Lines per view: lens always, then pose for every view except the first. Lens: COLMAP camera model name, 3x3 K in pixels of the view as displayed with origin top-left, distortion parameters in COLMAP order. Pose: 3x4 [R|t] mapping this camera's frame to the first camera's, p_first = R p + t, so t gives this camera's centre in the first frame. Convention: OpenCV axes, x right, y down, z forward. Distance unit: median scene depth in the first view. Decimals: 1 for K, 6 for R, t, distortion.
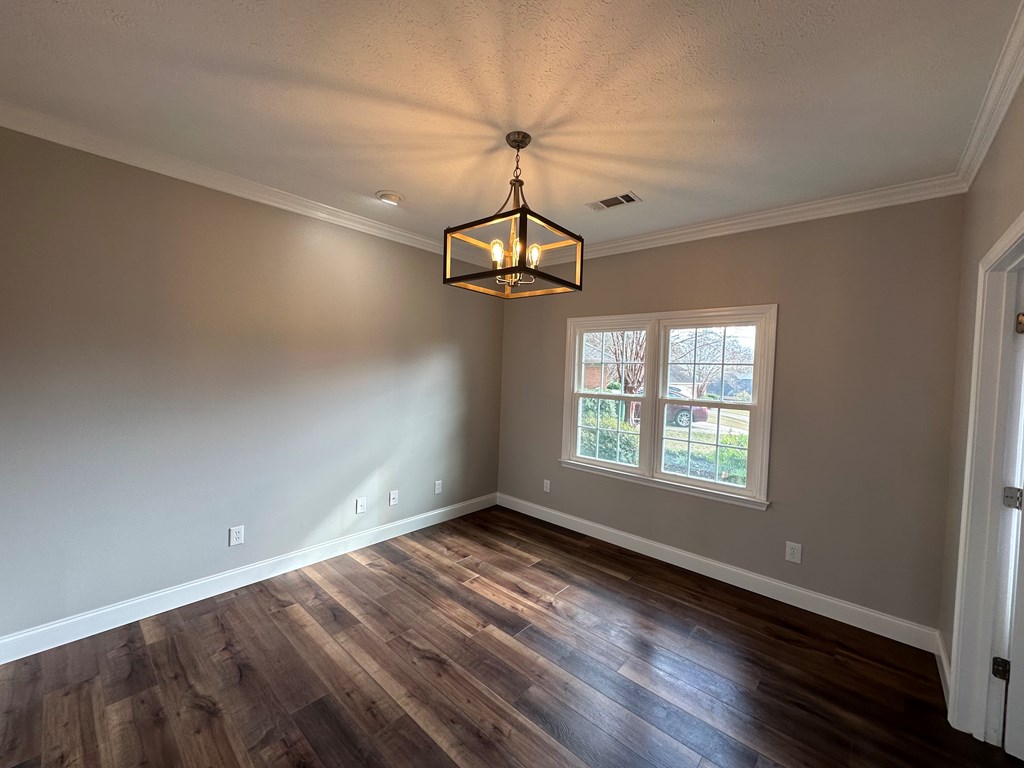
lens RADIAL K [[408.4, 0, 511.5], [0, 408.4, 382.0], [0, 0, 1]] dist [-0.000847, -0.000304]
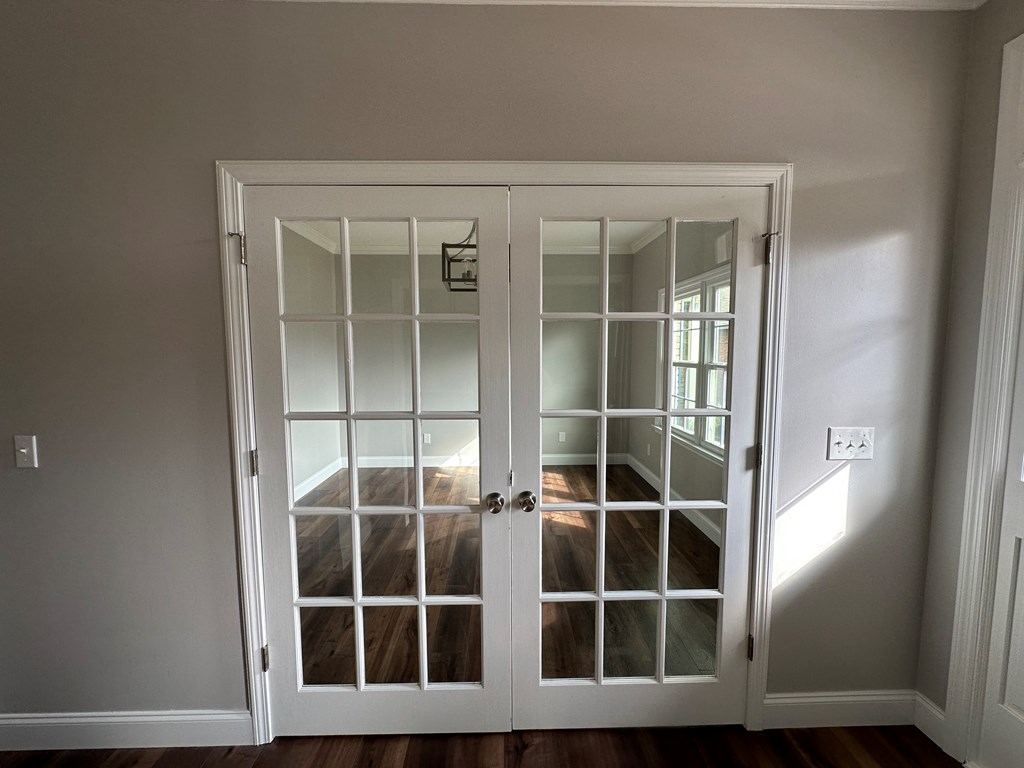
lens RADIAL K [[408.4, 0, 511.5], [0, 408.4, 382.0], [0, 0, 1]] dist [-0.000847, -0.000304]
pose [[0.683519, 0.020483, -0.729645, 0.679650], [0.006225, 0.999406, 0.033886, 0.043548], [0.729906, -0.027704, 0.682986, 0.015541]]
